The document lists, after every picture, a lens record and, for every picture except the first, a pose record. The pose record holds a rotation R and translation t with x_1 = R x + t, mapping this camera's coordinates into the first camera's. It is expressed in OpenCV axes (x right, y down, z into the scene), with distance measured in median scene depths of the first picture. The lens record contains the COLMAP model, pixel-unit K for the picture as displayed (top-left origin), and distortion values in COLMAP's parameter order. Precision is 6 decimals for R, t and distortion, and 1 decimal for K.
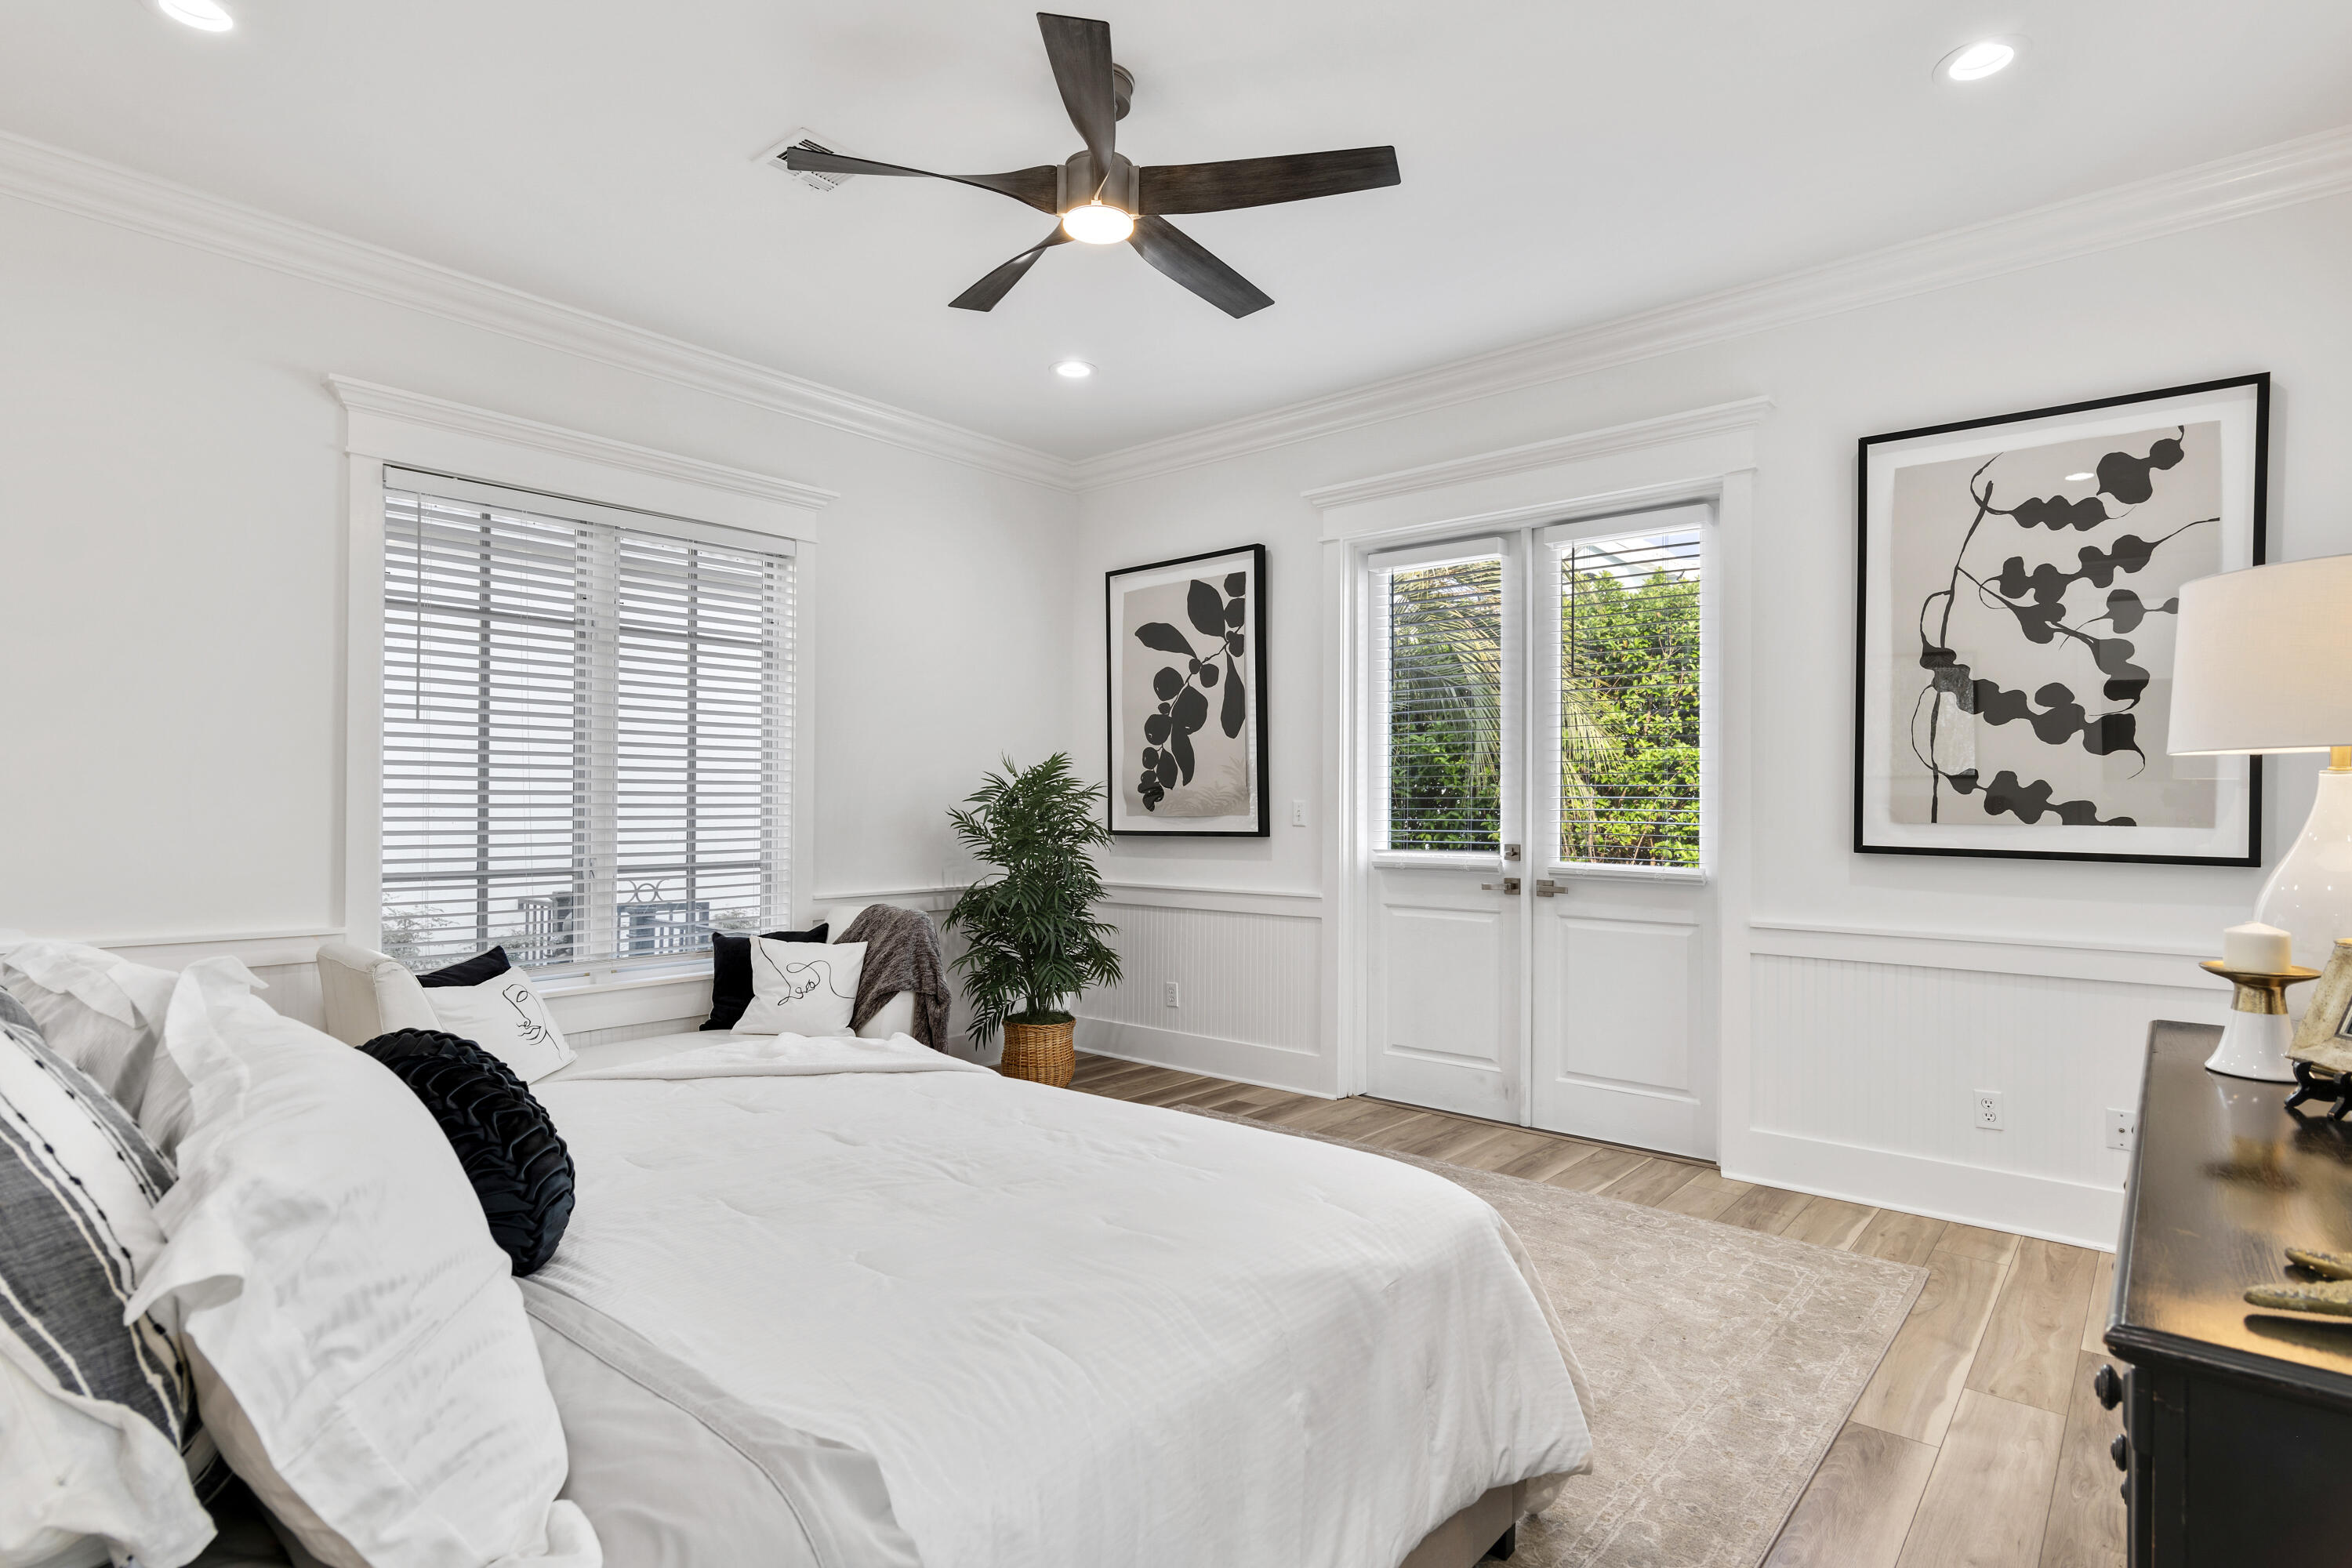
lens RADIAL K [[1140.1, 0, 1169.0], [0, 1140.1, 787.6], [0, 0, 1]] dist [-0.000364, 0.000050]
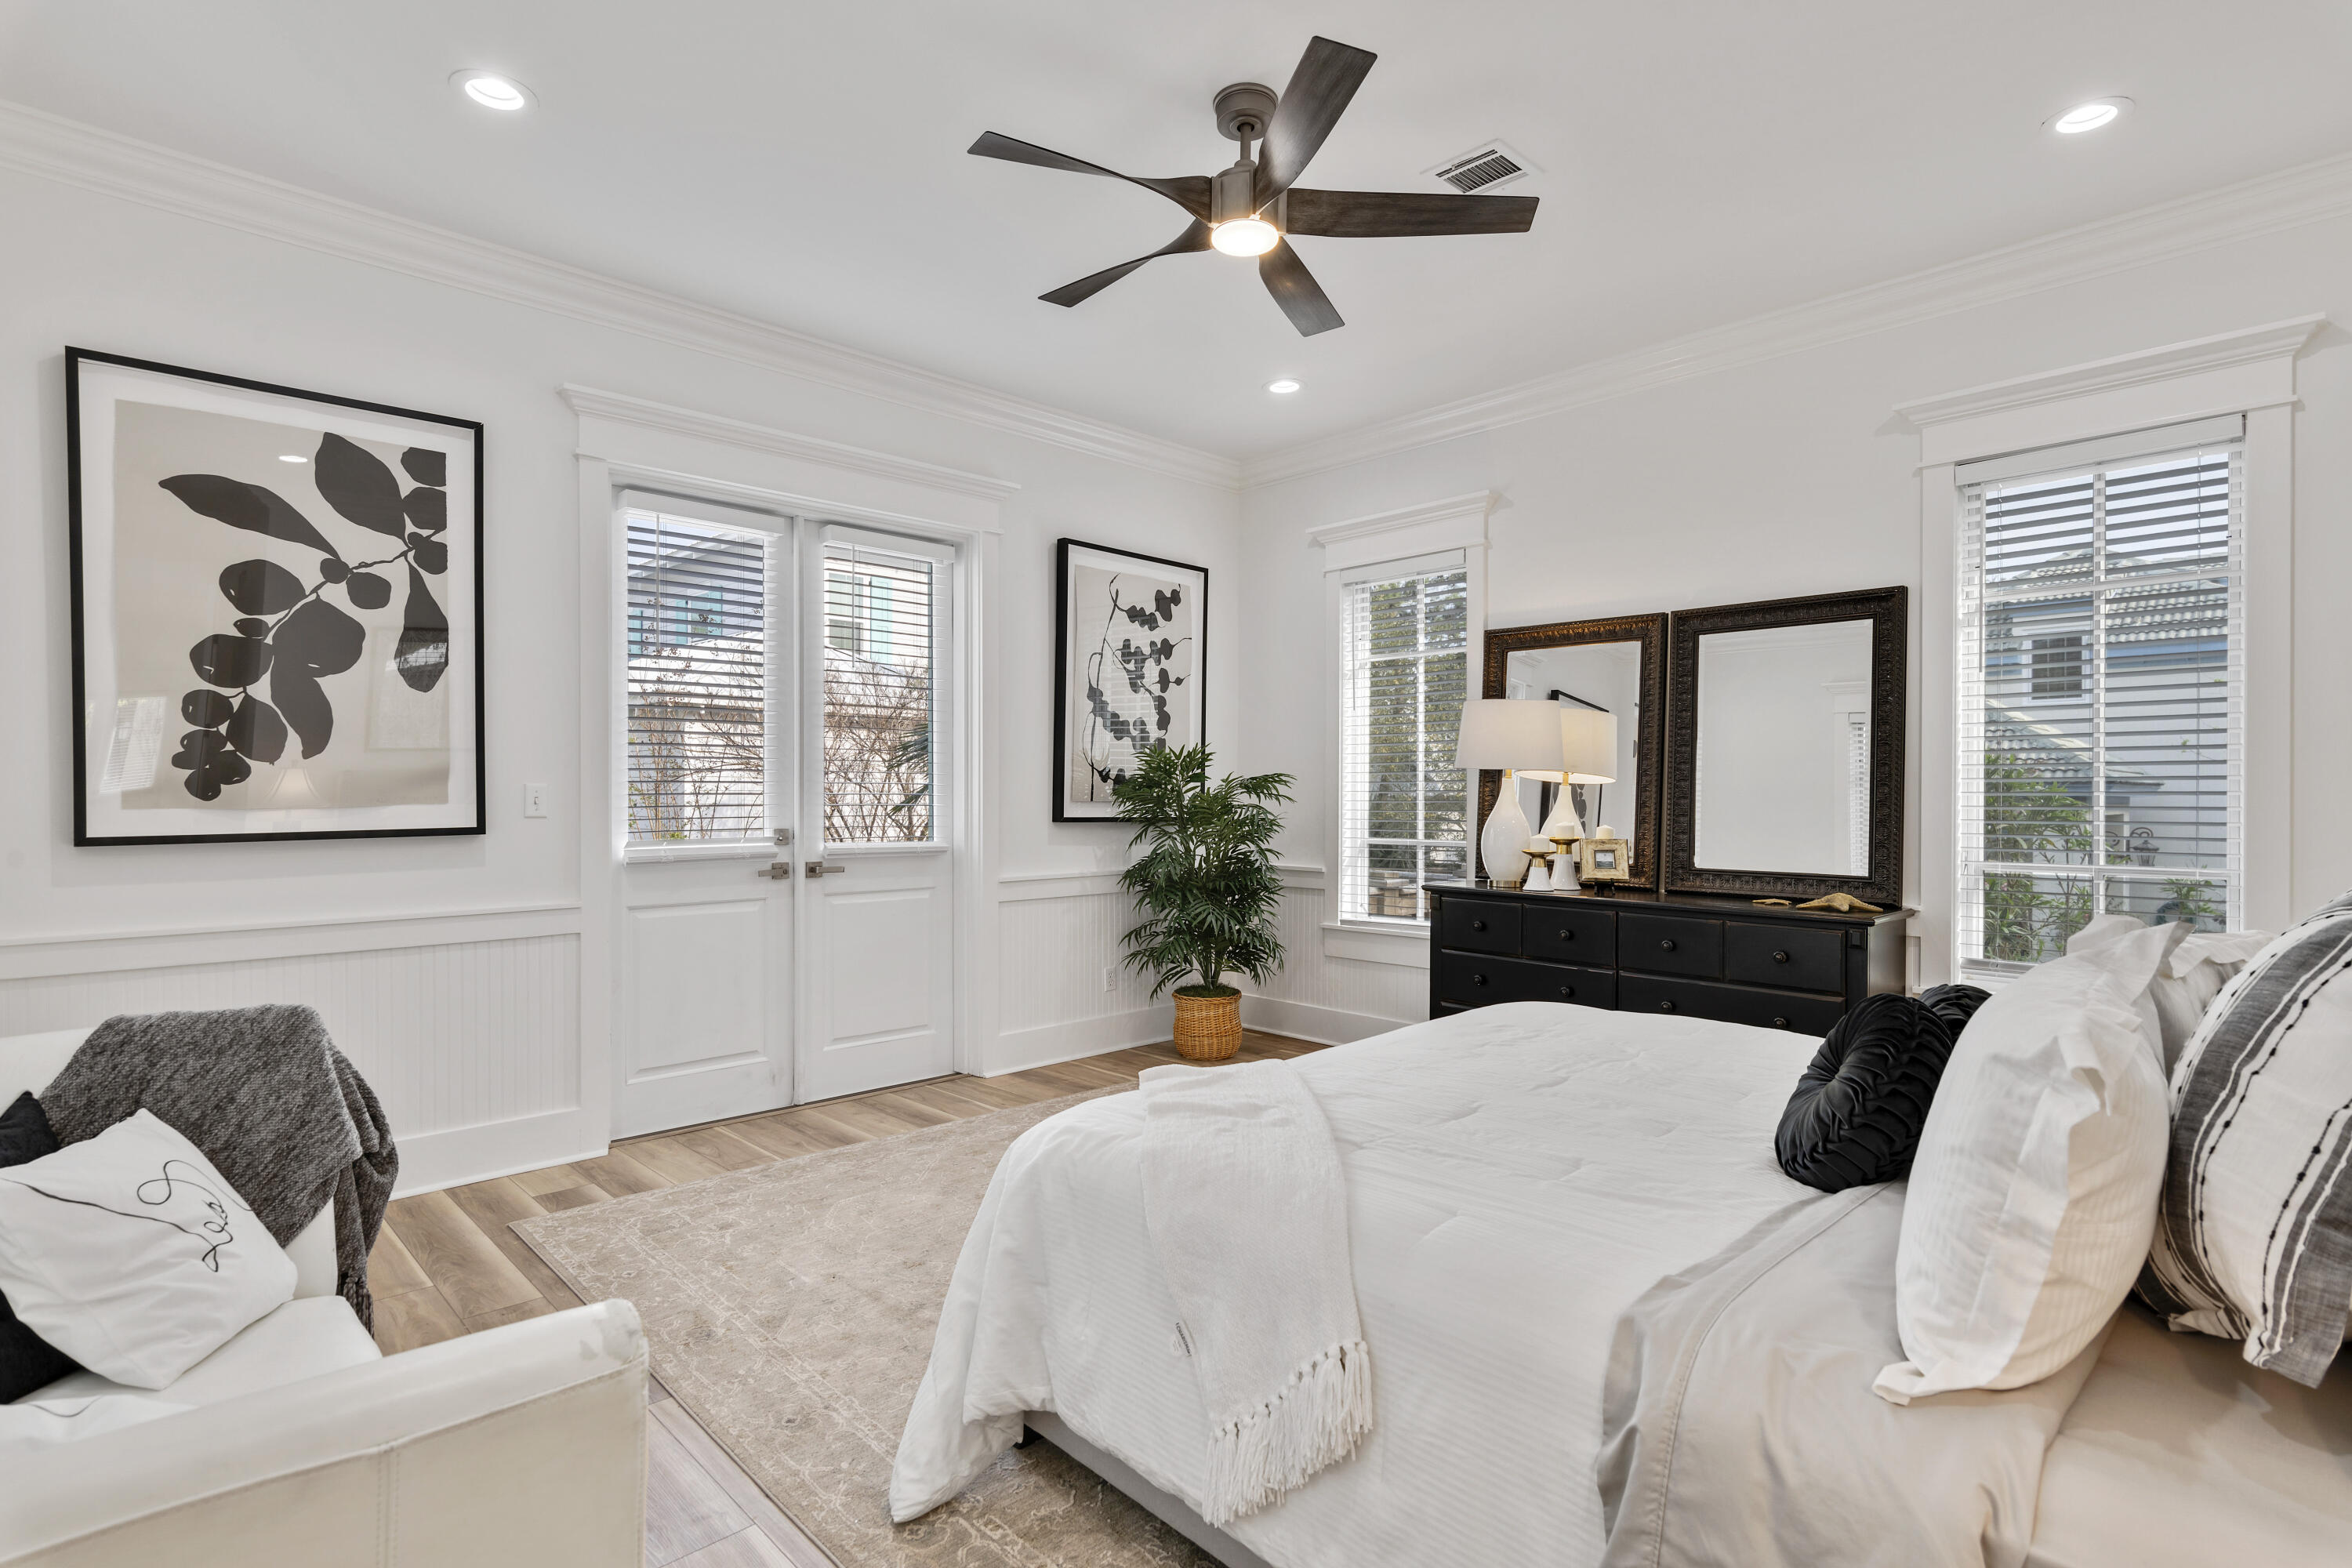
lens RADIAL K [[1140.1, 0, 1169.0], [0, 1140.1, 787.6], [0, 0, 1]] dist [-0.000364, 0.000050]
pose [[0.117618, 0.001324, 0.993058, -0.610041], [-0.015299, 0.999883, 0.000479, 0.007261], [-0.992941, -0.015250, 0.117624, 0.512366]]
